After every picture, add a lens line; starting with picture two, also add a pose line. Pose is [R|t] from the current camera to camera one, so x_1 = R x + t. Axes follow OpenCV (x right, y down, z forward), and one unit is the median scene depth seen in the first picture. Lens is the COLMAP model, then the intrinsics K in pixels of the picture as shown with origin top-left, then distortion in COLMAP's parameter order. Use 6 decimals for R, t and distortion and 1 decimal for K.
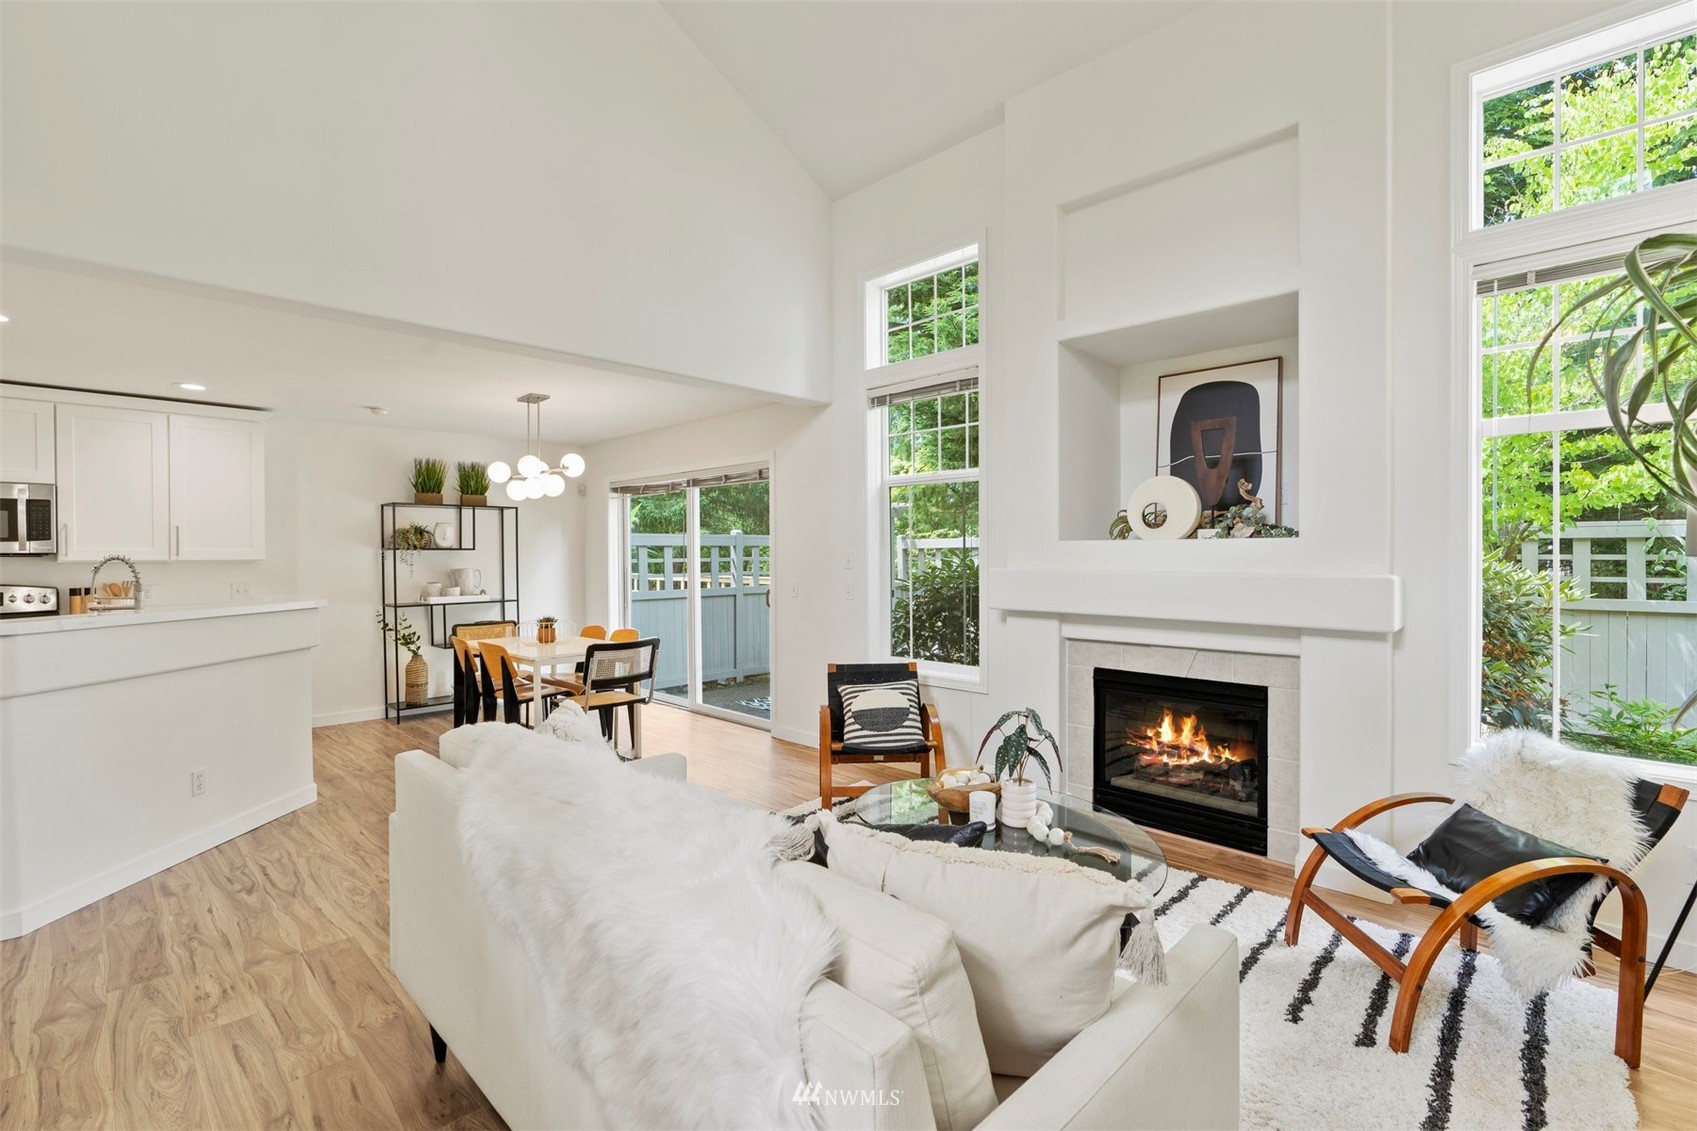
lens RADIAL K [[773.5, 0, 854.9], [0, 773.5, 574.6], [0, 0, 1]] dist [0.002207, 0.000716]
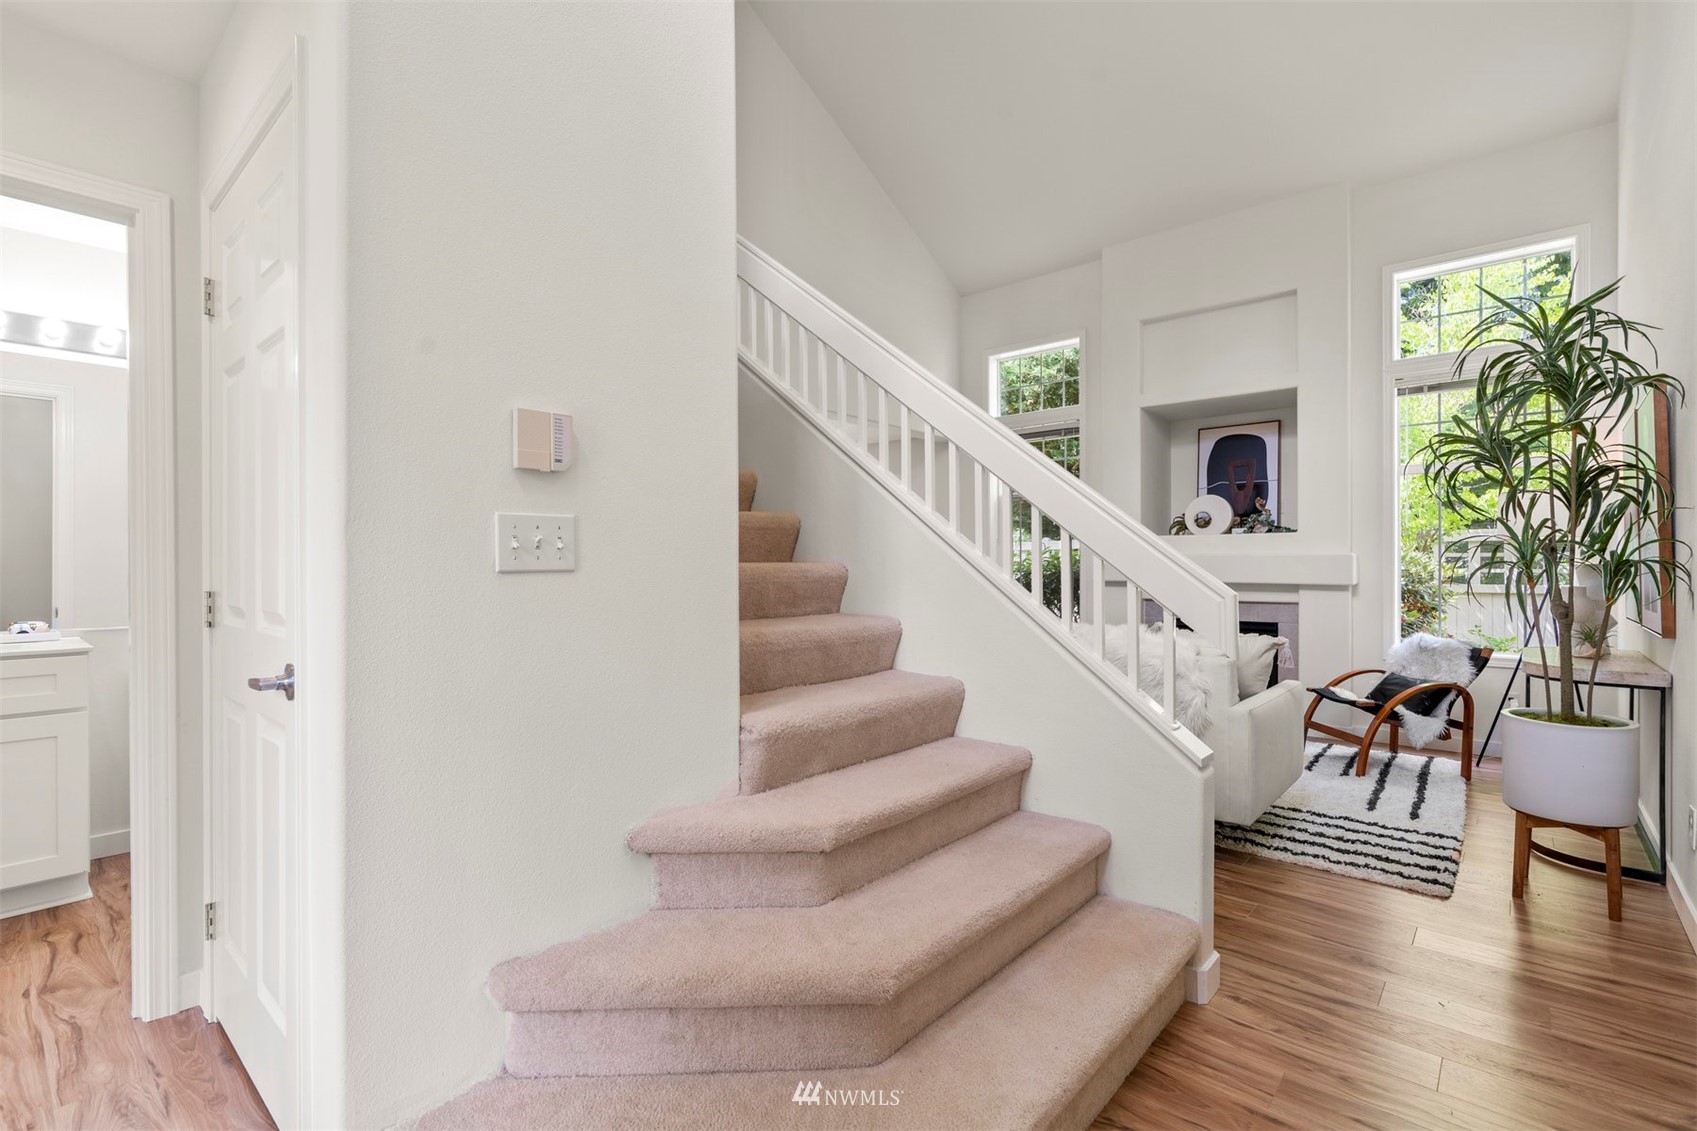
lens RADIAL K [[767.4, 0, 848.7], [0, 767.4, 576.9], [0, 0, 1]] dist [-0.001191, -0.000260]
pose [[0.998910, 0.003926, 0.046506, -0.436614], [-0.003380, 0.999925, -0.011811, 0.065840], [-0.046548, 0.011641, 0.998848, -0.566827]]
